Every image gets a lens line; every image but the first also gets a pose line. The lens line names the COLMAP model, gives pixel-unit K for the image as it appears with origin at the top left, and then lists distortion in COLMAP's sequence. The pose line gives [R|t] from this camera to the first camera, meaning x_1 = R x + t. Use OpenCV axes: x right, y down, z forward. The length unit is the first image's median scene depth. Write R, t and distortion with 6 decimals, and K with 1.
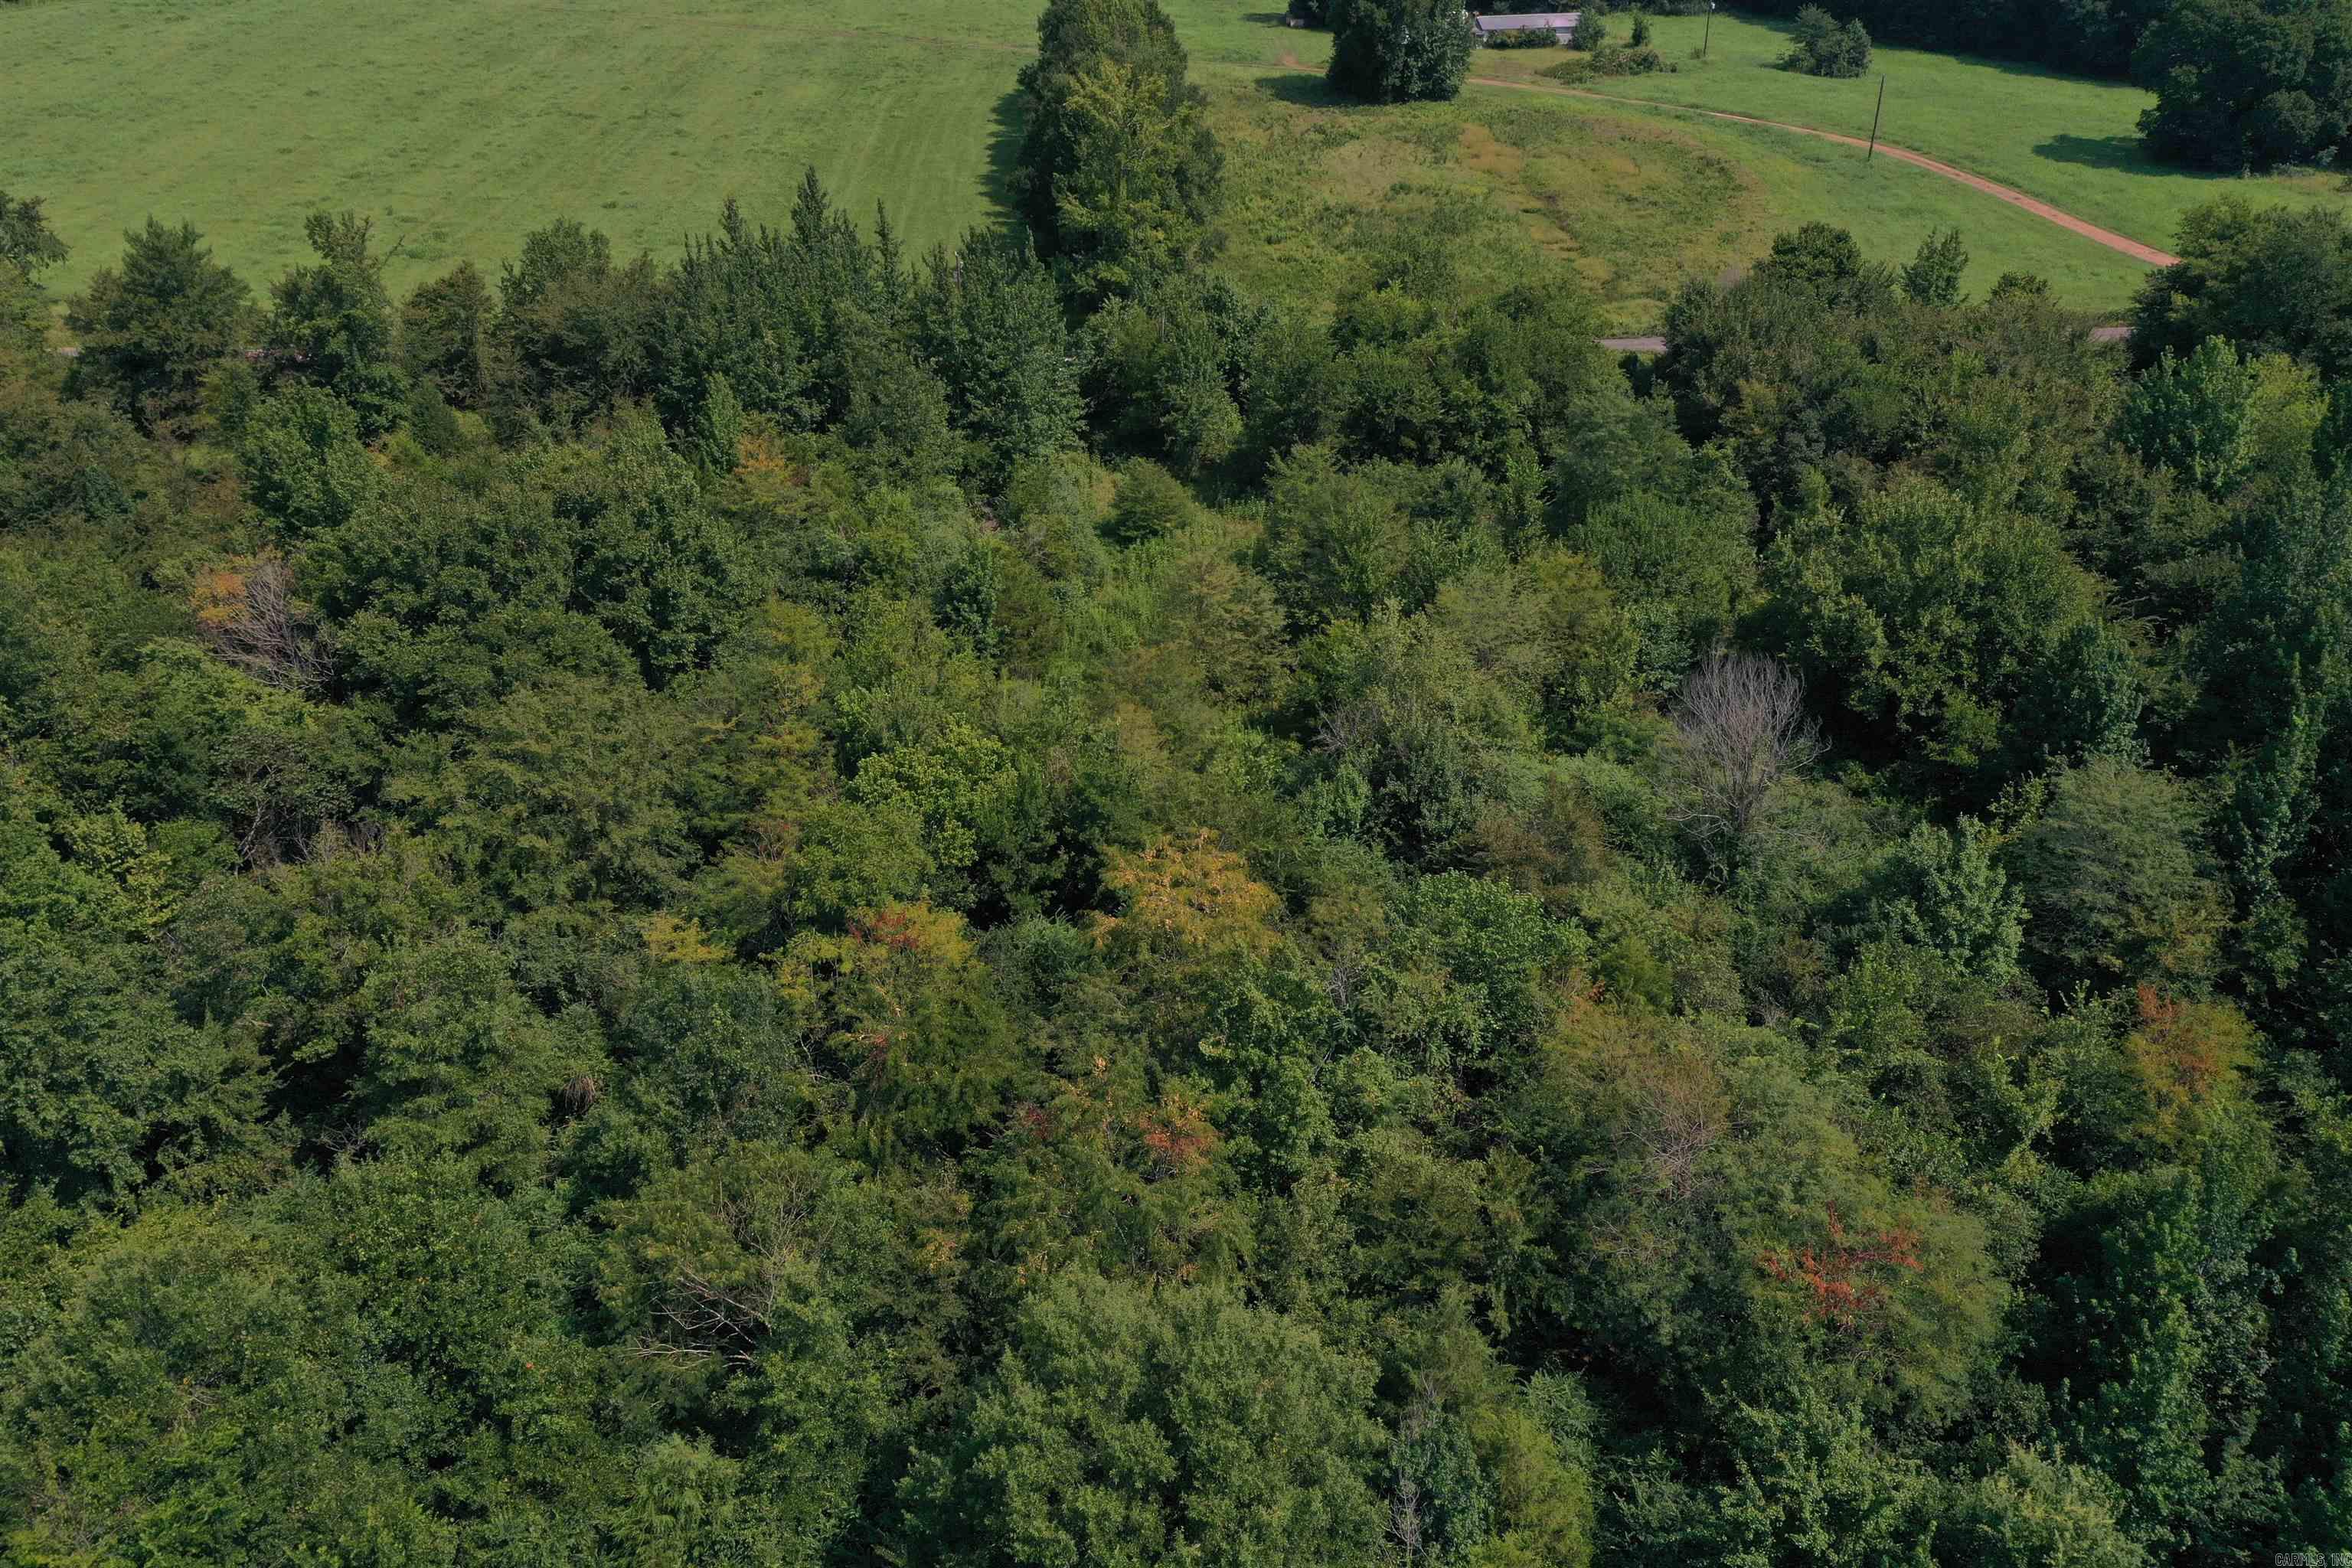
lens RADIAL K [[1866.7, 0, 1177.2], [0, 1866.7, 781.4], [0, 0, 1]] dist [0.013592, -0.001697]
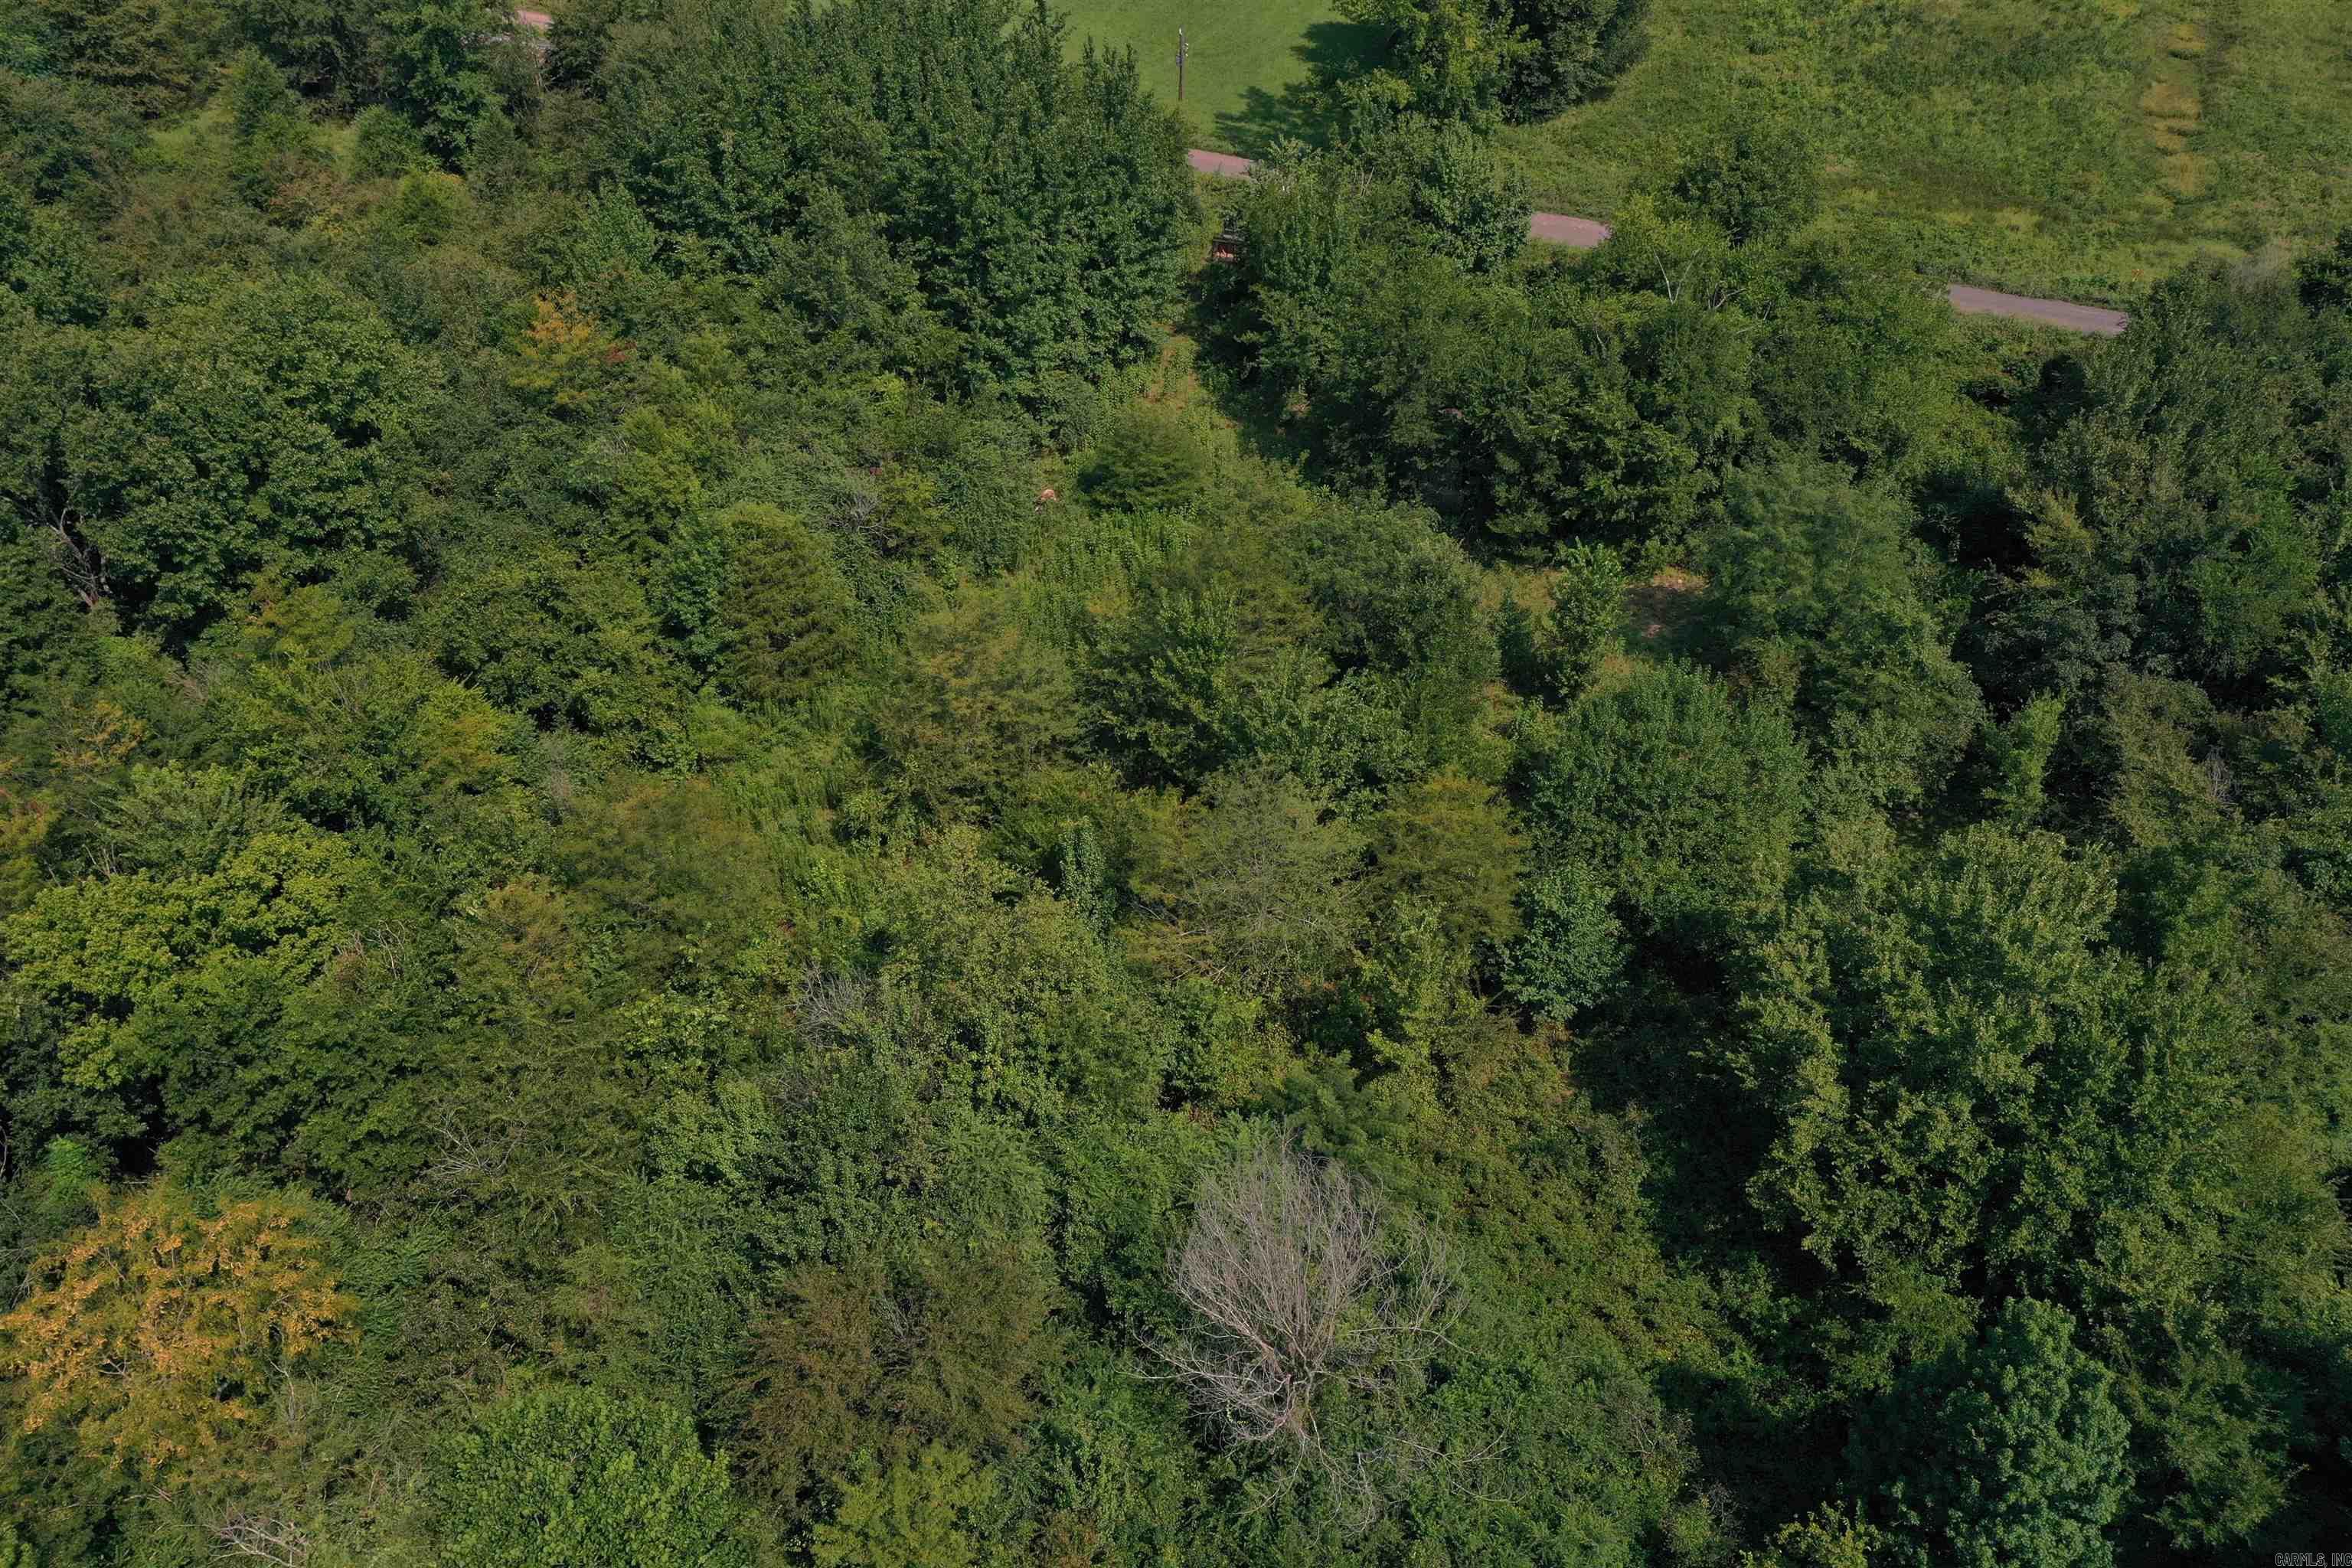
lens RADIAL K [[1866.7, 0, 1176.4], [0, 1866.7, 785.9], [0, 0, 1]] dist [0.013592, -0.001697]
pose [[0.896845, 0.293097, -0.331306, 0.359461], [-0.230789, 0.948997, 0.214805, -0.246154], [0.377367, -0.116185, 0.918746, 0.415777]]
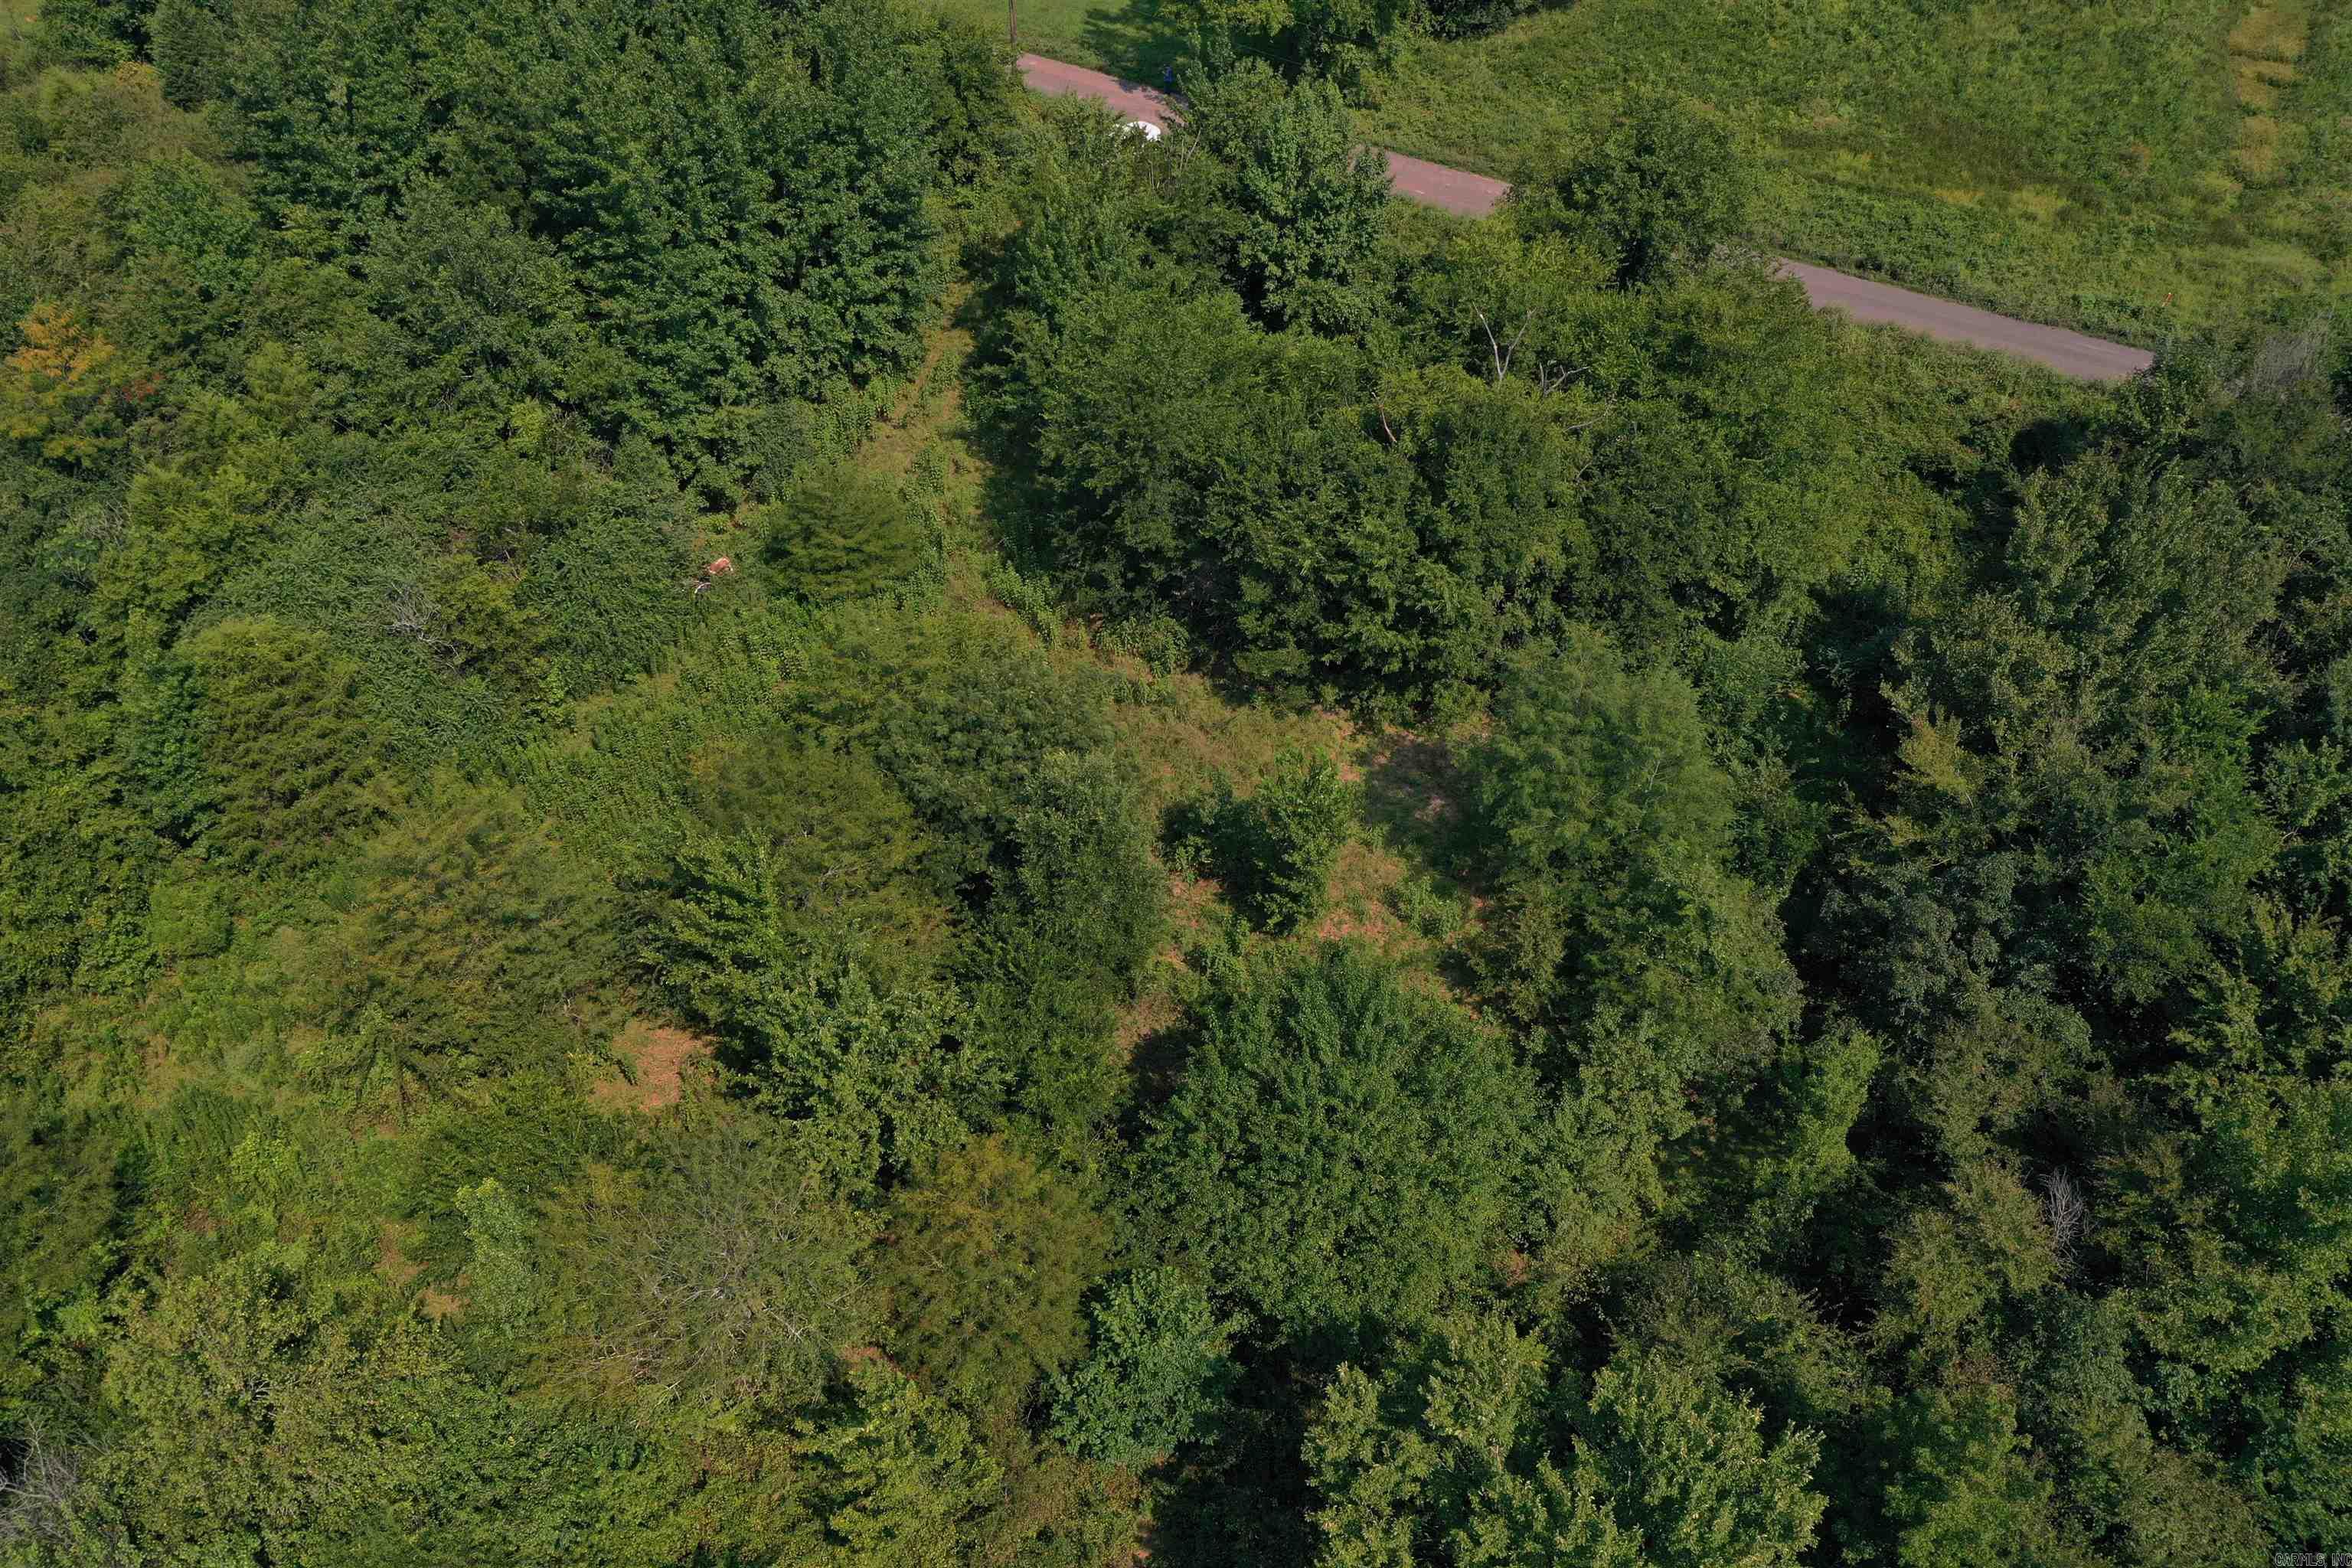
lens RADIAL K [[1866.7, 0, 1178.6], [0, 1866.7, 785.0], [0, 0, 1]] dist [0.013592, -0.001697]
pose [[0.862793, 0.377476, -0.336305, 0.396161], [-0.268194, 0.905642, 0.328458, -0.390509], [0.428557, -0.193196, 0.882618, 0.674662]]
